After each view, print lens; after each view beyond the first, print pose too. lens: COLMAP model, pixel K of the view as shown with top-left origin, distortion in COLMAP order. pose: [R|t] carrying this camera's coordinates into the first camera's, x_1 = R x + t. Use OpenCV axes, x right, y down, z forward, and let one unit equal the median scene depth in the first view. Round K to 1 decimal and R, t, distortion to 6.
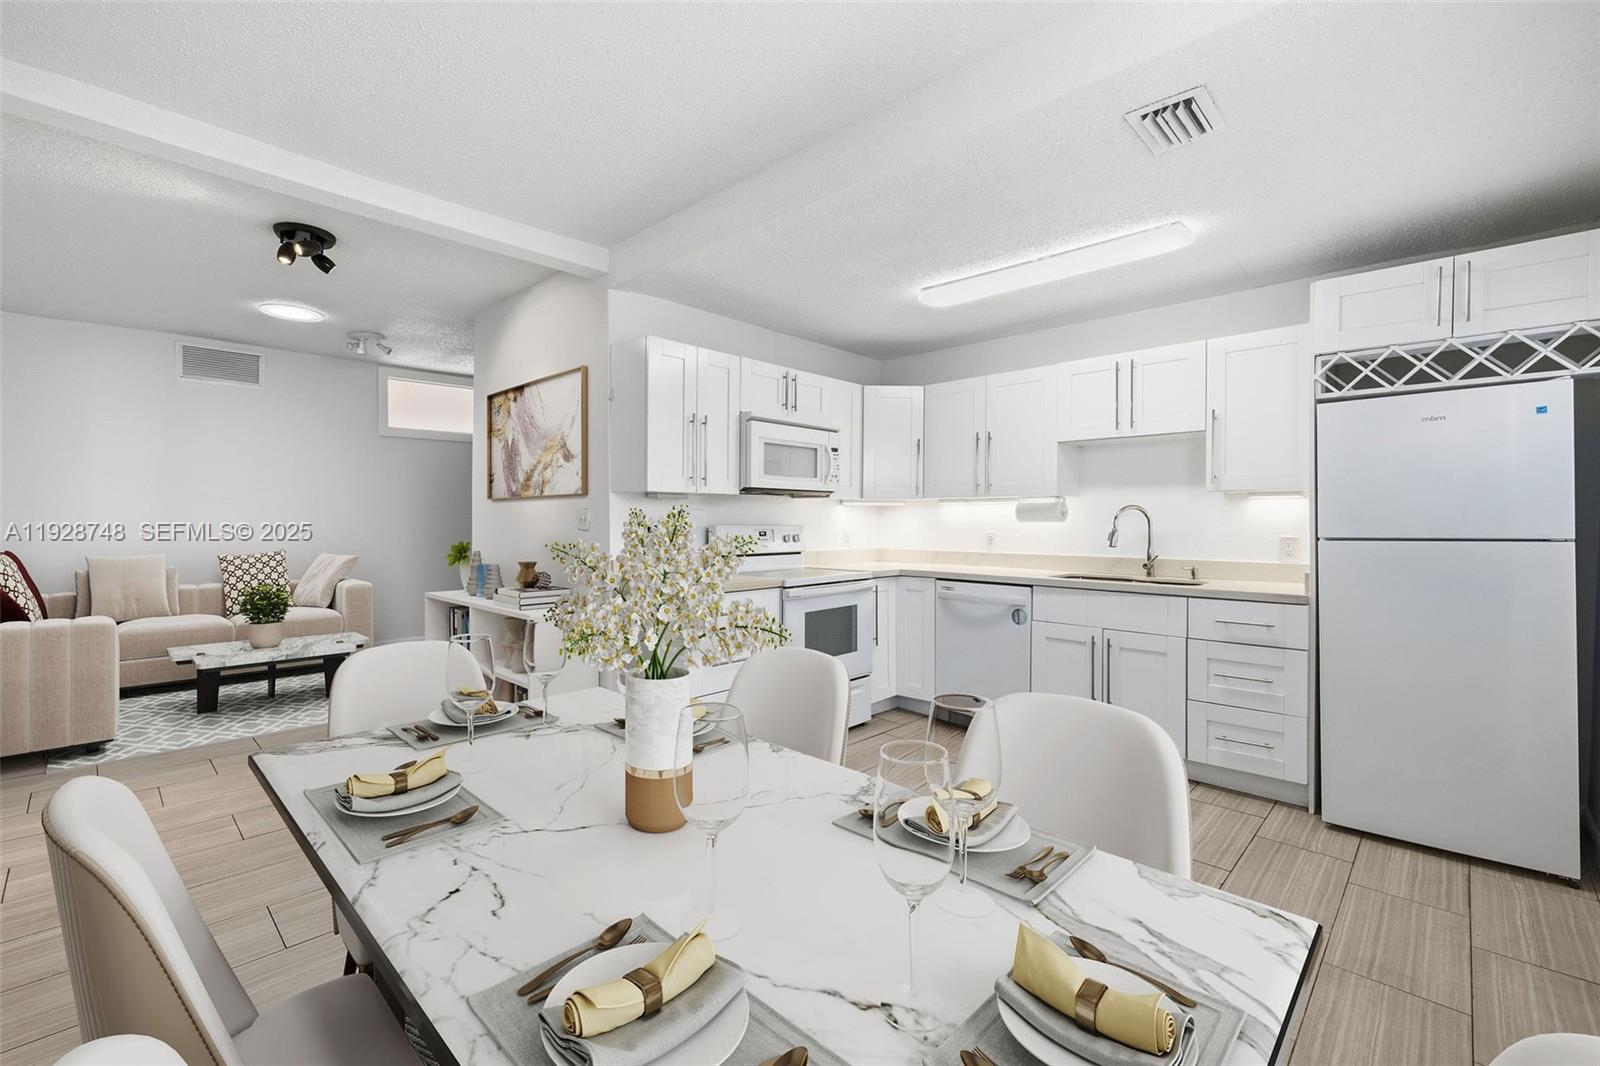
lens RADIAL K [[680.9, 0, 800.0], [0, 680.9, 533.0], [0, 0, 1]] dist [-0.000611, -0.000171]
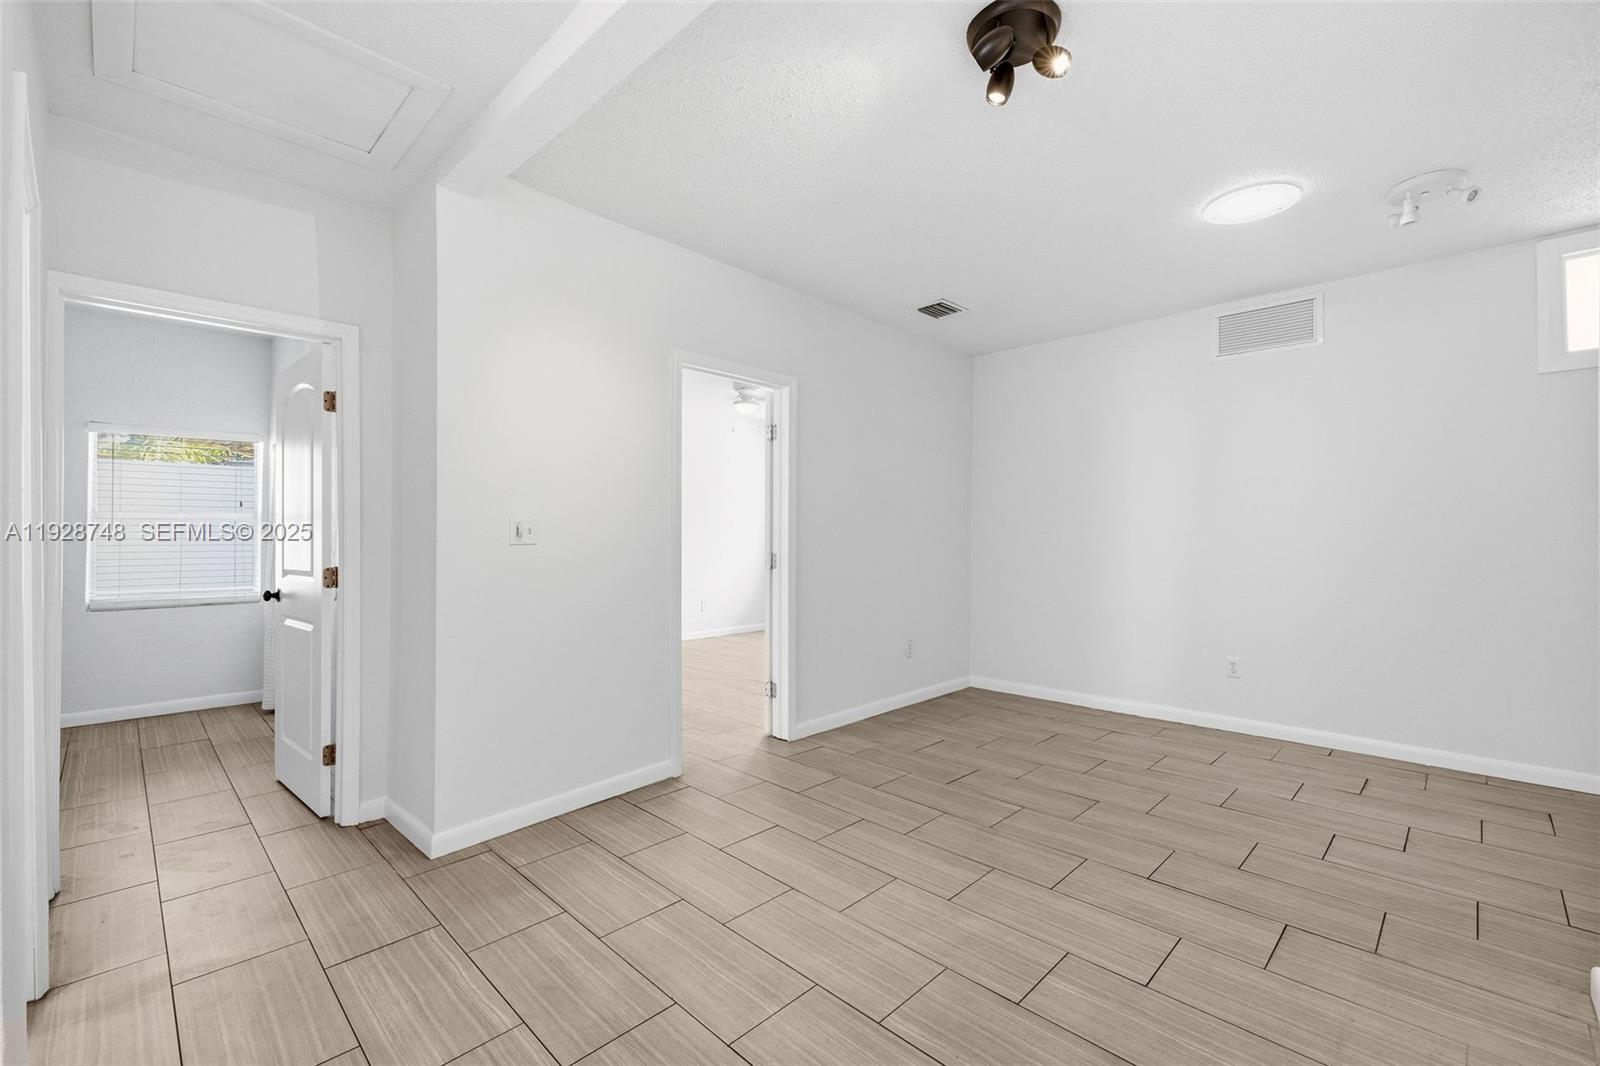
lens RADIAL K [[680.9, 0, 800.0], [0, 680.9, 533.0], [0, 0, 1]] dist [-0.000611, -0.000171]
pose [[-0.018087, -0.008256, -0.999802, -0.130120], [-0.016284, 0.999836, -0.007962, -0.006828], [0.999704, 0.016137, -0.018219, 0.702109]]
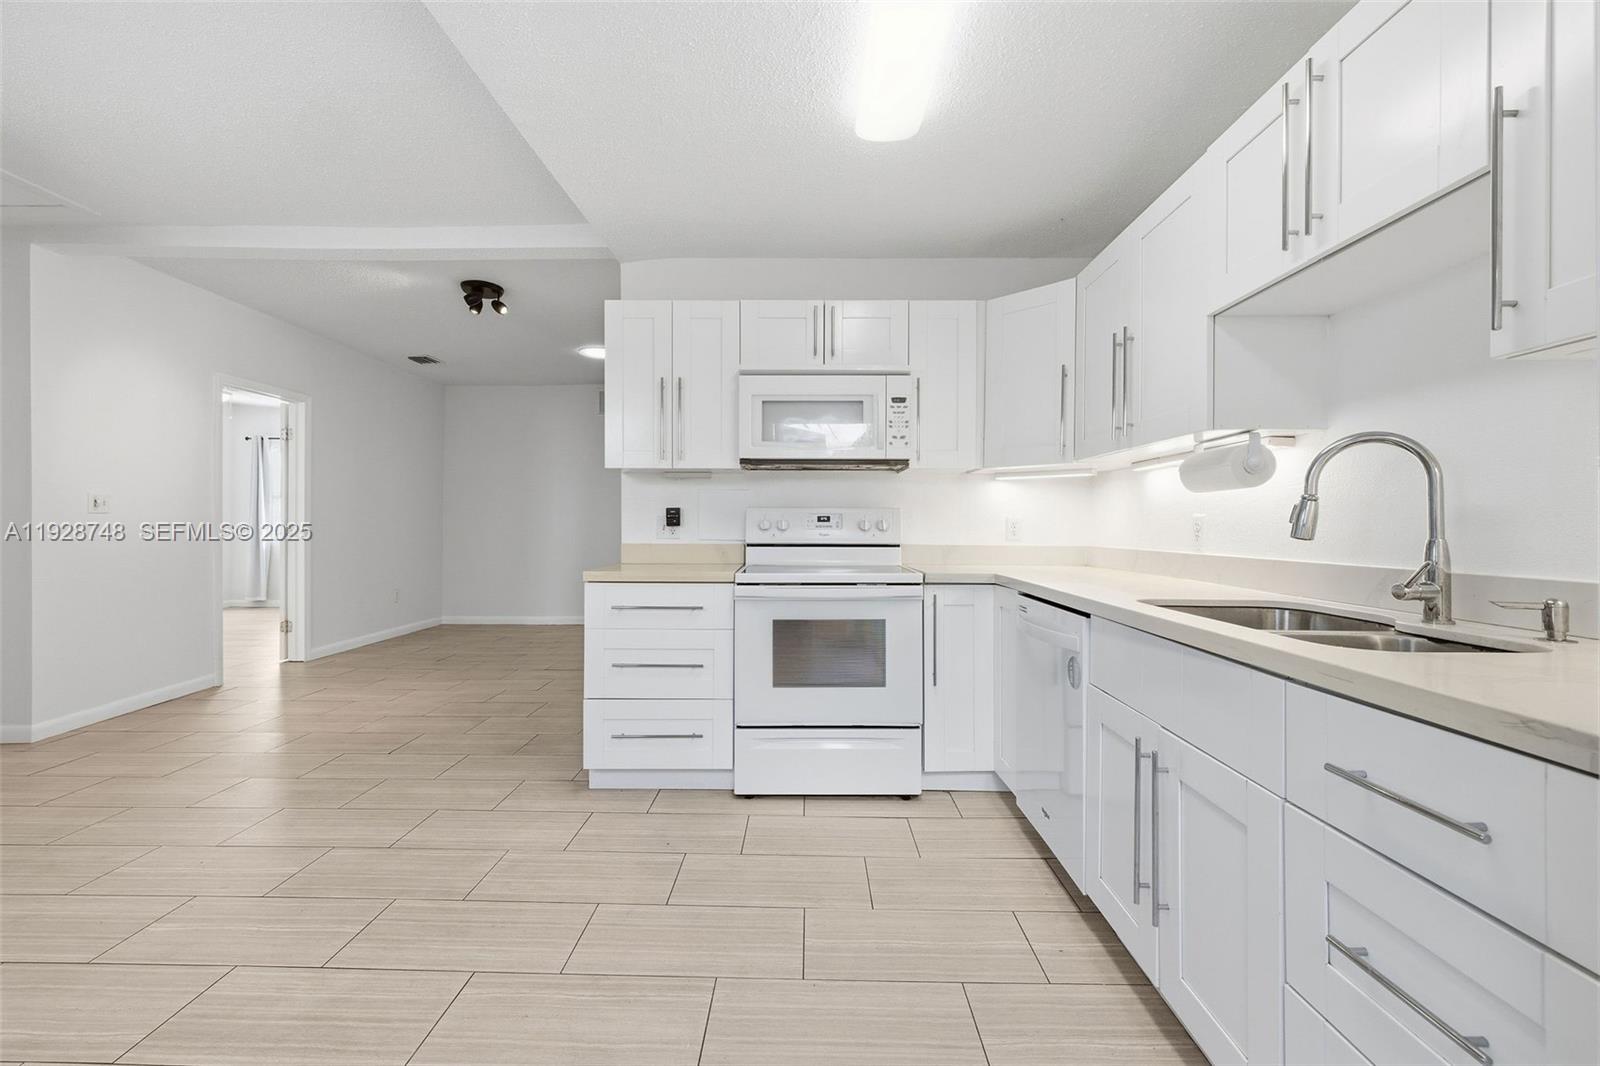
lens RADIAL K [[680.9, 0, 800.0], [0, 680.9, 533.0], [0, 0, 1]] dist [-0.000611, -0.000171]
pose [[0.675653, 0.006887, -0.737188, 0.540133], [-0.015115, 0.999876, -0.004512, 0.022388], [0.737065, 0.014192, 0.675673, 0.480951]]
